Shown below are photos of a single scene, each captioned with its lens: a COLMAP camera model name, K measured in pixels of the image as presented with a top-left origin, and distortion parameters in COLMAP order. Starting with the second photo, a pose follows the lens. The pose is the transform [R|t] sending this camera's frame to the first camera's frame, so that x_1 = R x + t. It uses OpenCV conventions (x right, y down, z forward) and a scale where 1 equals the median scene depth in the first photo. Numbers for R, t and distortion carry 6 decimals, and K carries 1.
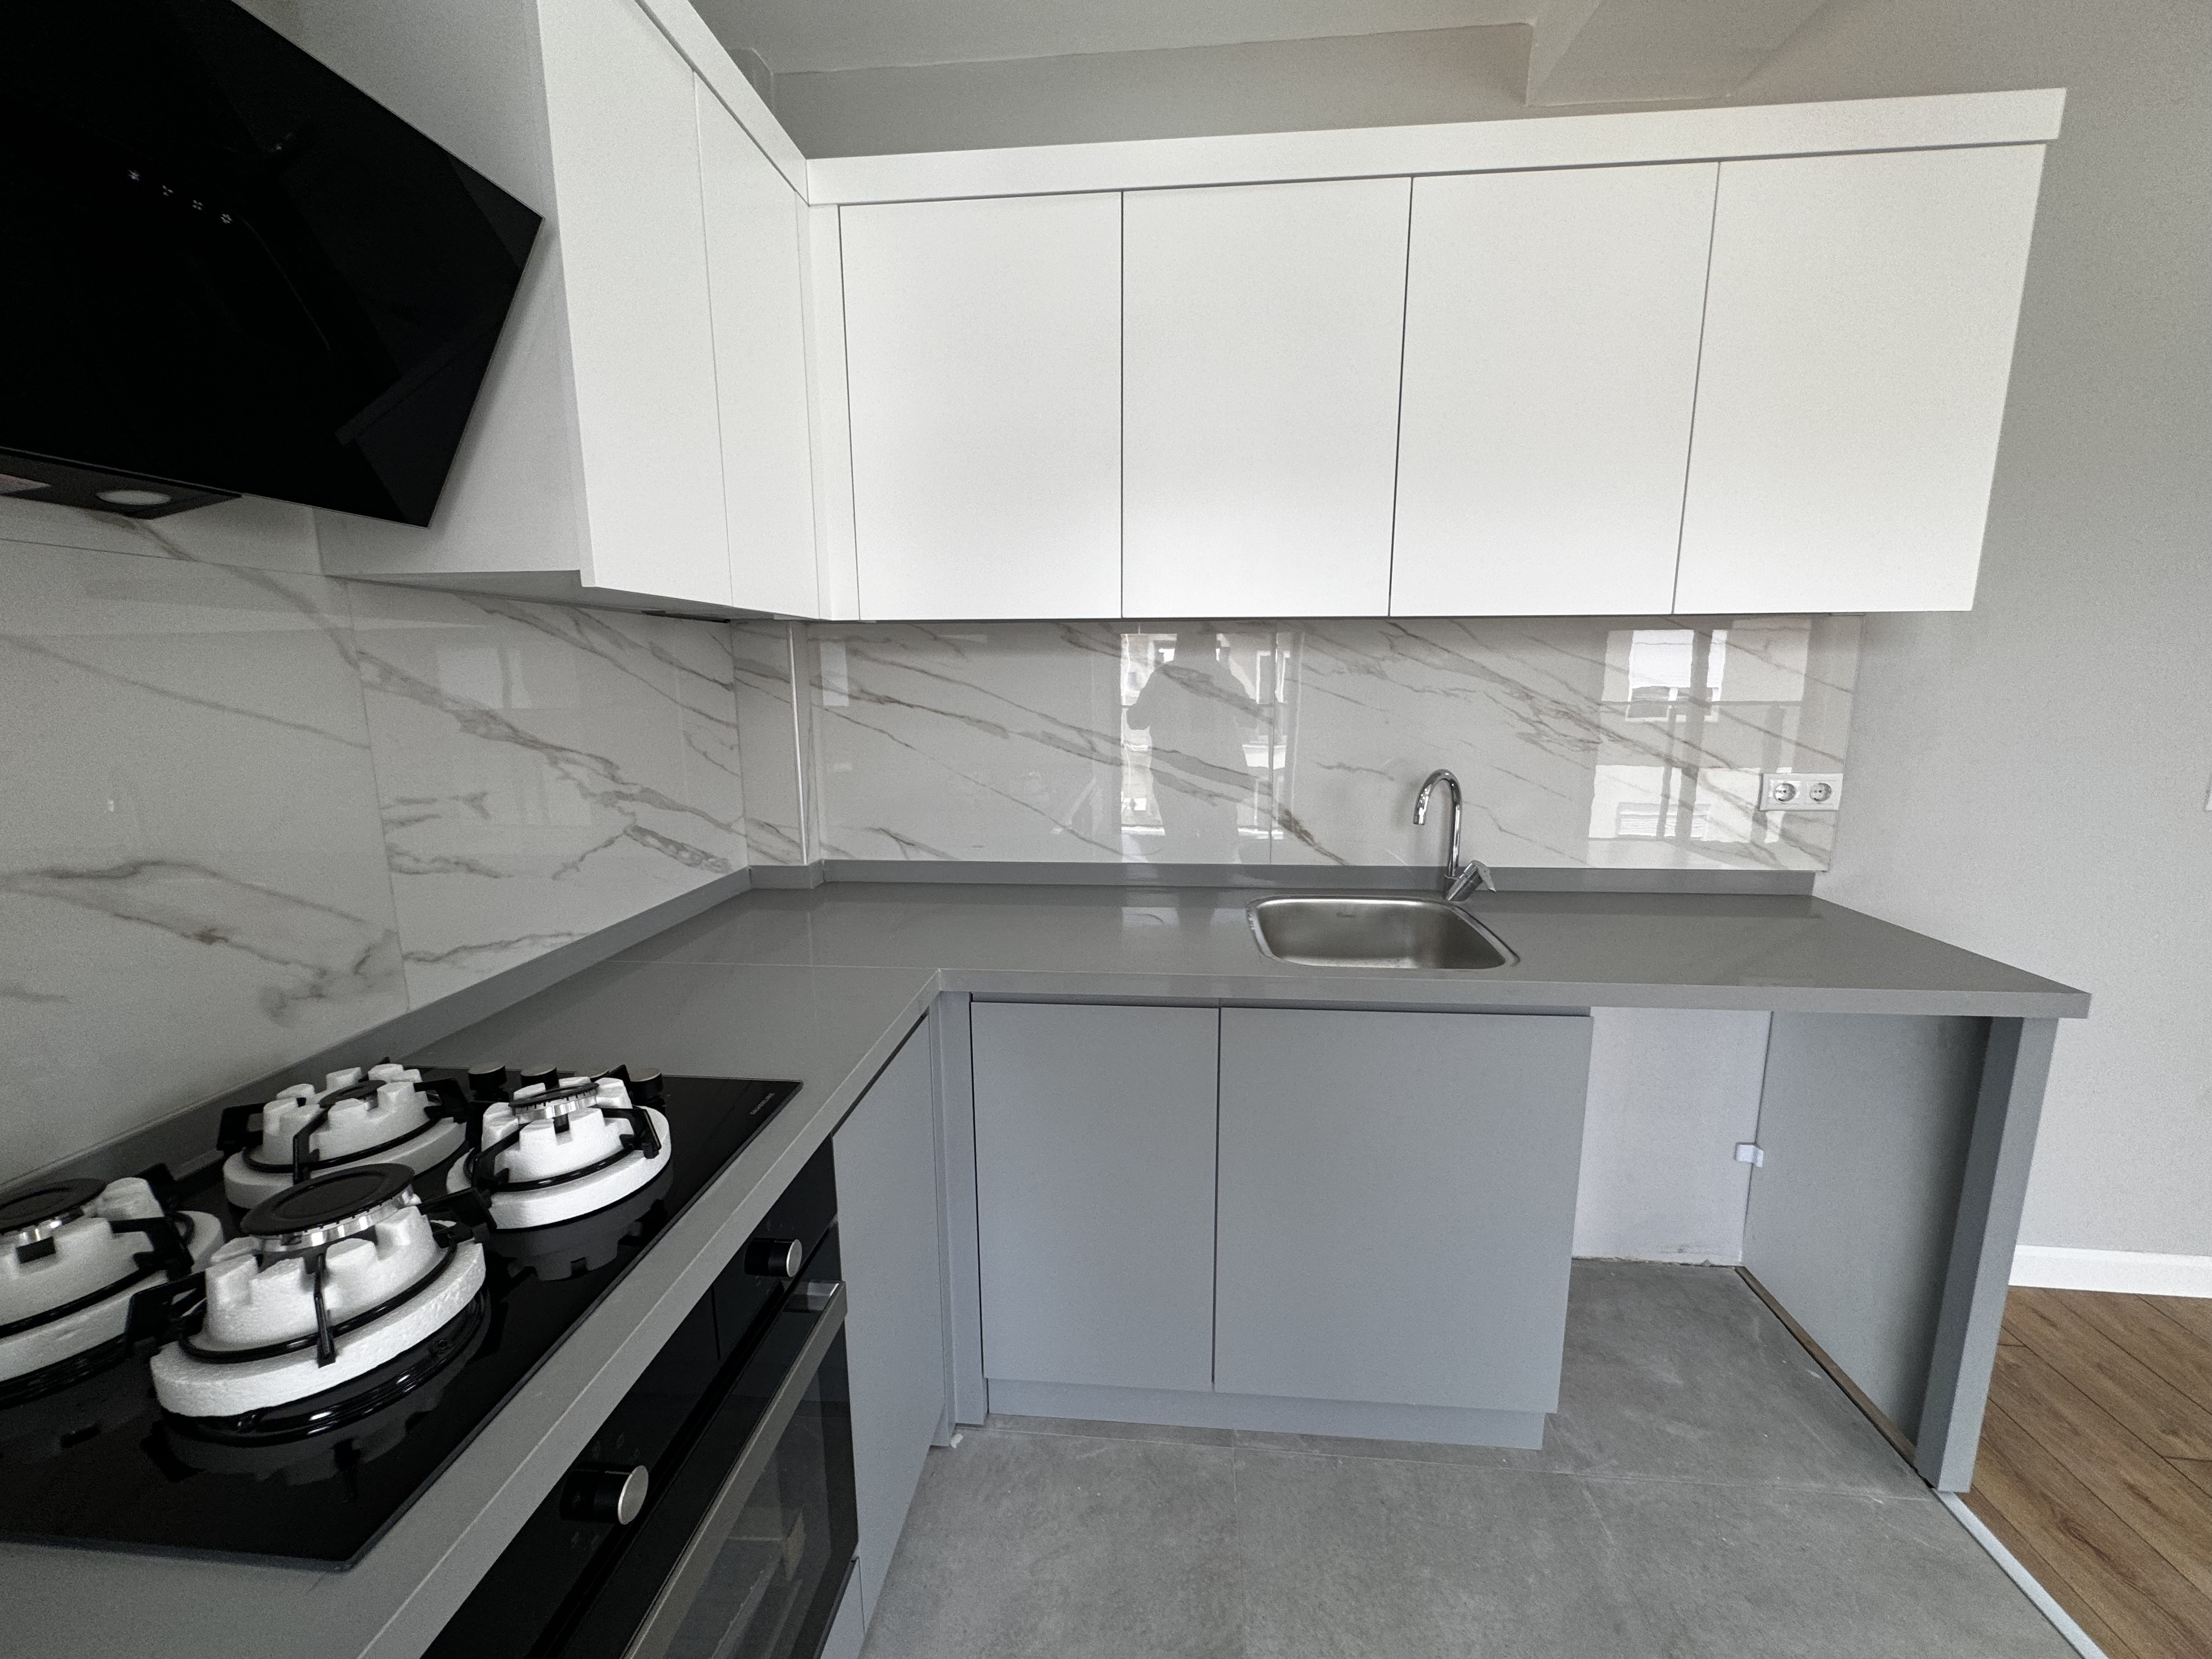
lens RADIAL K [[880.6, 0, 1106.0], [0, 880.6, 829.5], [0, 0, 1]] dist [0.000911, 0.000142]
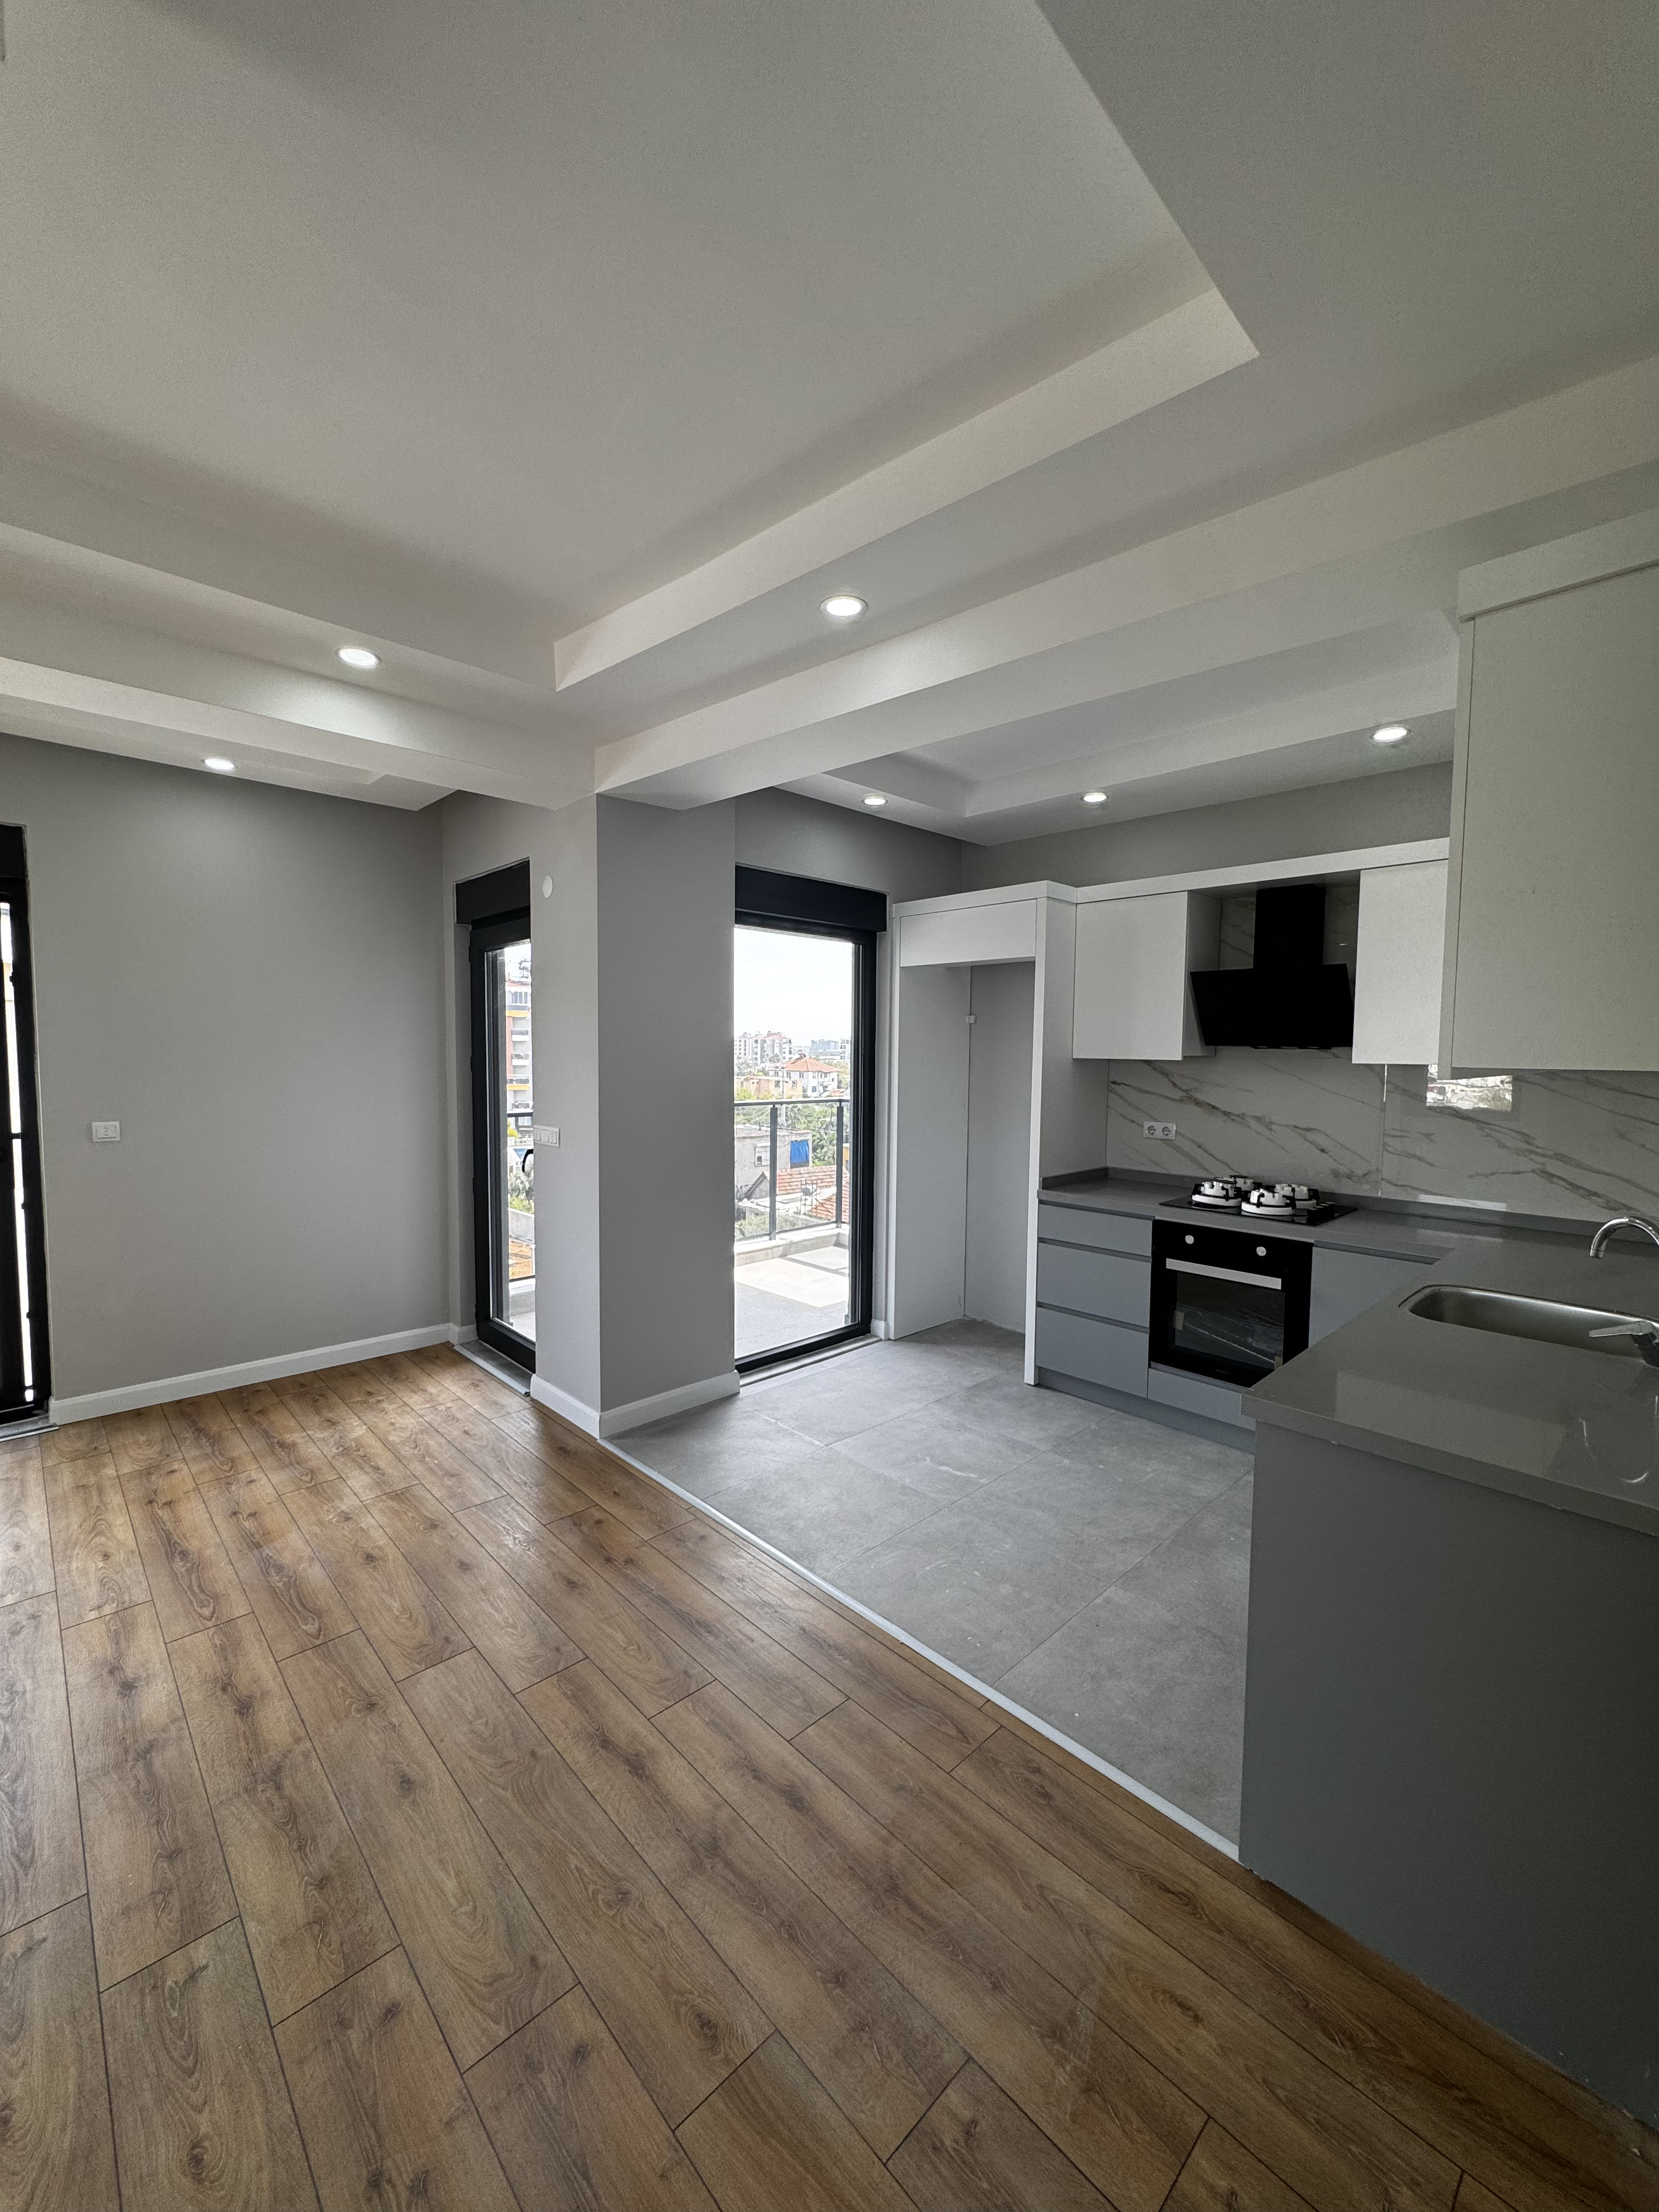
lens RADIAL K [[880.6, 0, 829.5], [0, 880.6, 1106.0], [0, 0, 1]] dist [0.000911, 0.000142]
pose [[-0.655008, 0.045801, -0.754233, 2.039276], [-0.138526, 0.973966, 0.179447, -0.285162], [0.742816, 0.222020, -0.631610, 1.076726]]
